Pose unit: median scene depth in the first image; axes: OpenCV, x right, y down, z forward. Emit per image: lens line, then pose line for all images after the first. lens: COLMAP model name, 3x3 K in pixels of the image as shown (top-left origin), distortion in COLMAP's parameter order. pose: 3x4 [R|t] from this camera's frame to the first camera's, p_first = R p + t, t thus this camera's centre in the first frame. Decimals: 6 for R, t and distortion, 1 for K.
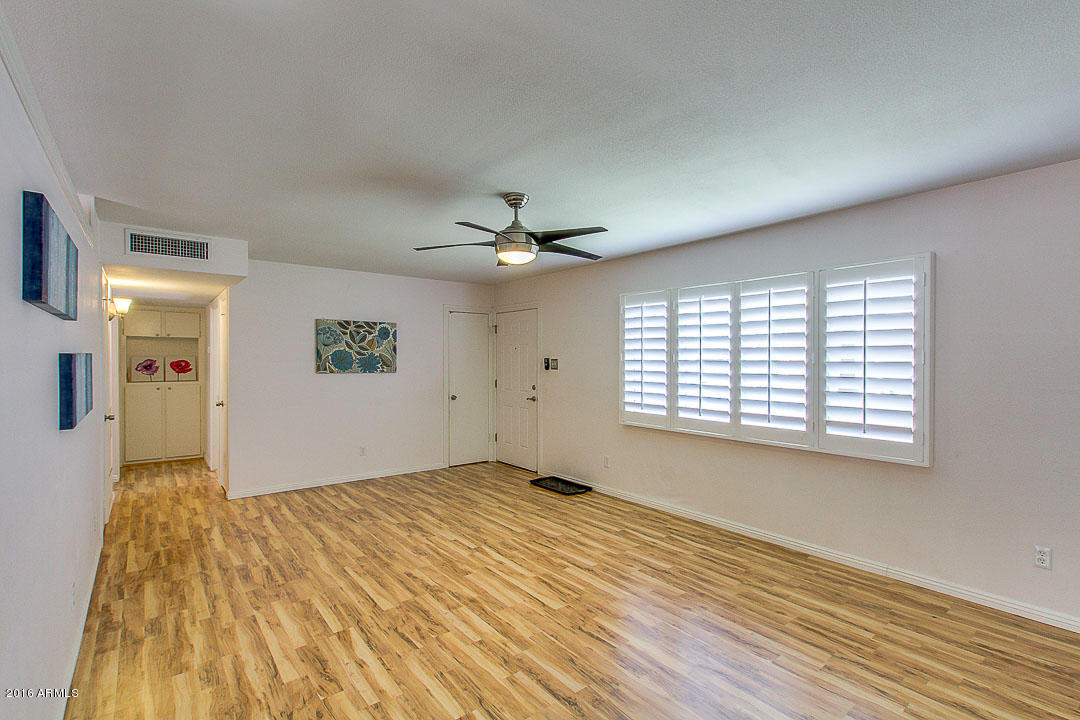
lens RADIAL K [[512.4, 0, 541.6], [0, 512.4, 361.1], [0, 0, 1]] dist [0.012601, -0.000963]
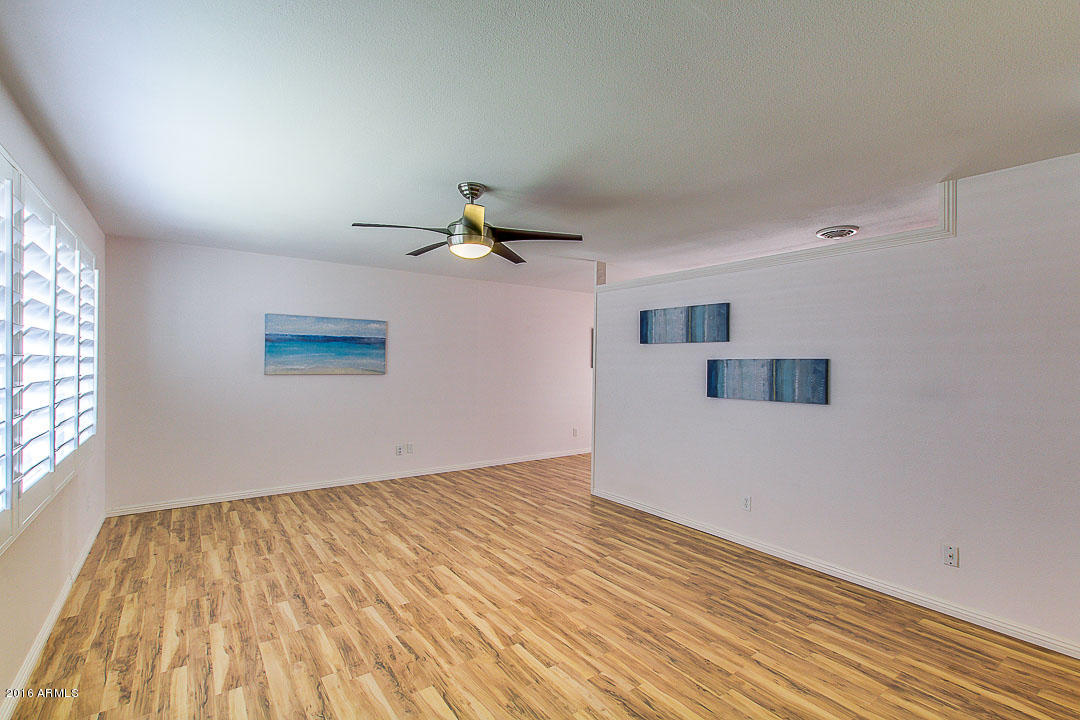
lens RADIAL K [[512.4, 0, 539.2], [0, 512.4, 361.6], [0, 0, 1]] dist [0.012601, -0.000963]
pose [[-0.998815, -0.012149, 0.047134, -0.221612], [-0.011979, 0.999921, 0.003880, -0.004045], [-0.047178, 0.003310, -0.998881, 1.943904]]
